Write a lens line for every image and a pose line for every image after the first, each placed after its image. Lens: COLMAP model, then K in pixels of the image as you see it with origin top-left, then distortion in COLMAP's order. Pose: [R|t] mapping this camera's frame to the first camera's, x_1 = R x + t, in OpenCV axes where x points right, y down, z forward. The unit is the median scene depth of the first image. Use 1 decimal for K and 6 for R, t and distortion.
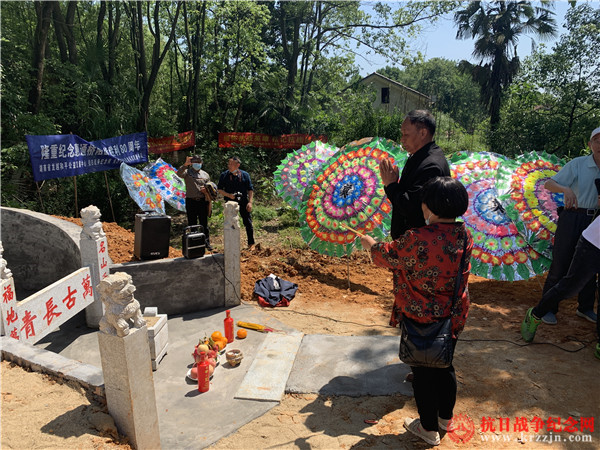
lens RADIAL K [[449.6, 0, 300.0], [0, 449.6, 225.0], [0, 0, 1]] dist [0.002643, -0.027045]
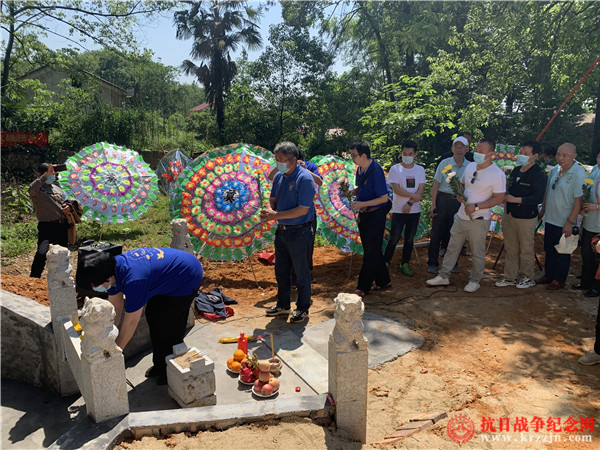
lens RADIAL K [[452.2, 0, 300.0], [0, 452.2, 225.0], [0, 0, 1]] dist [-0.005445, -0.000614]
pose [[0.781394, -0.121620, 0.612073, -0.240143], [0.112950, 0.992189, 0.052953, -0.027063], [-0.613732, 0.027756, 0.789027, 0.046911]]
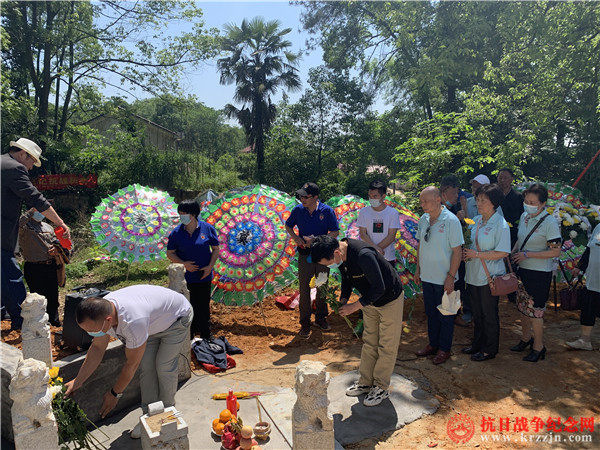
lens RADIAL K [[449.6, 0, 300.0], [0, 449.6, 225.0], [0, 0, 1]] dist [0.002643, -0.027045]
pose [[0.841495, -0.073770, 0.535205, -0.188165], [0.112943, 0.992766, -0.040741, -0.028526], [-0.528328, 0.094731, 0.843739, 0.047476]]
